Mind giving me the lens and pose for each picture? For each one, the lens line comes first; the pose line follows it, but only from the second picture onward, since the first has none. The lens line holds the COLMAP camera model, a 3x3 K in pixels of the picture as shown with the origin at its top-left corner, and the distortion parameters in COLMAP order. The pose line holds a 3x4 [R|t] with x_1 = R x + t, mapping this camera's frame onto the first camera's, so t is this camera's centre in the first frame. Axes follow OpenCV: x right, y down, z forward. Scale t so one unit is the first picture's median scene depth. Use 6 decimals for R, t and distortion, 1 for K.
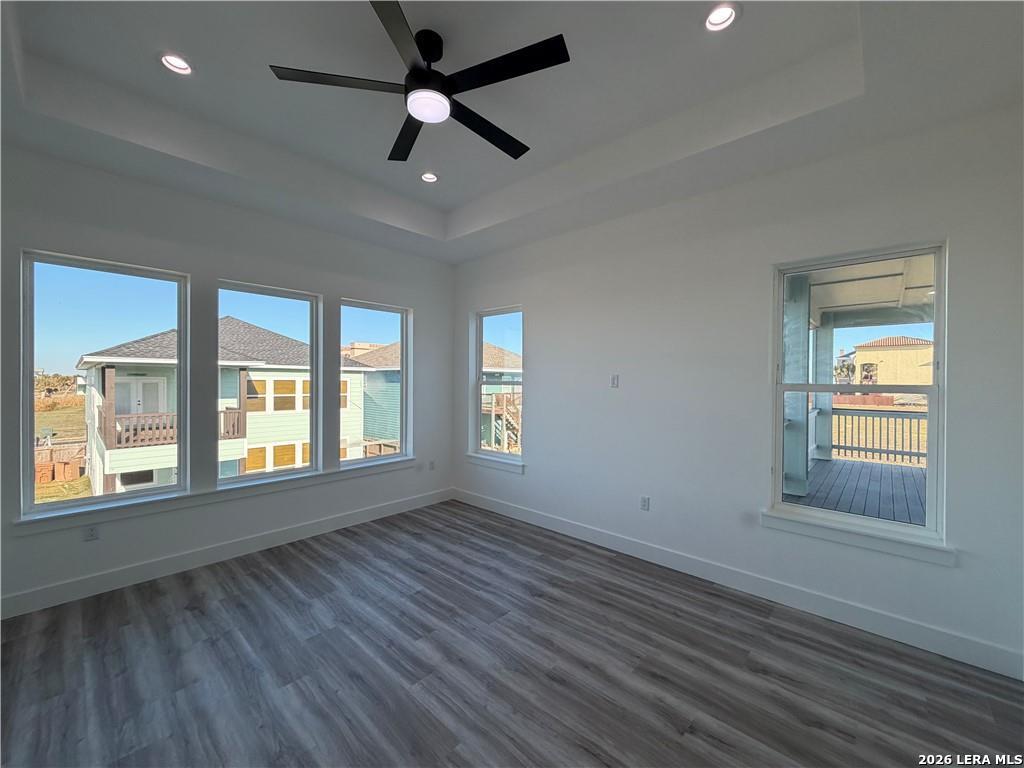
lens RADIAL K [[411.5, 0, 510.0], [0, 411.5, 383.4], [0, 0, 1]] dist [-0.001693, 0.000093]
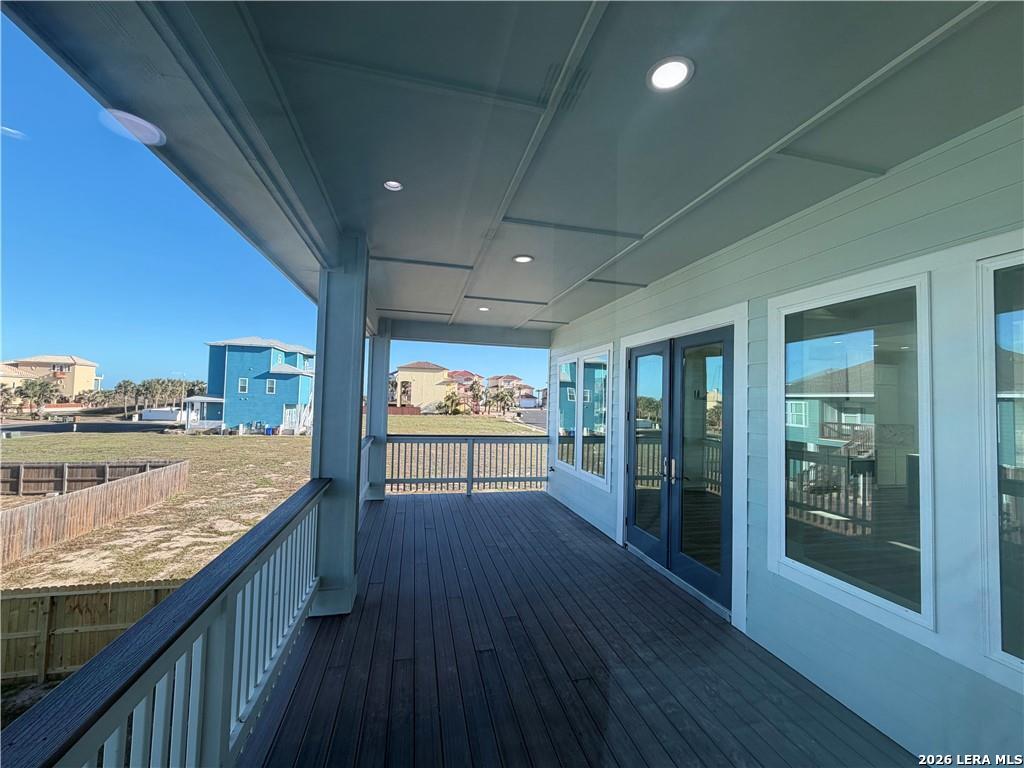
lens RADIAL K [[411.5, 0, 511.5], [0, 411.5, 384.3], [0, 0, 1]] dist [-0.001693, 0.000093]
pose [[0.562570, 0.038149, 0.825869, 0.241233], [-0.016804, 0.999256, -0.034711, -0.015999], [-0.826579, 0.005650, 0.562793, 0.330748]]
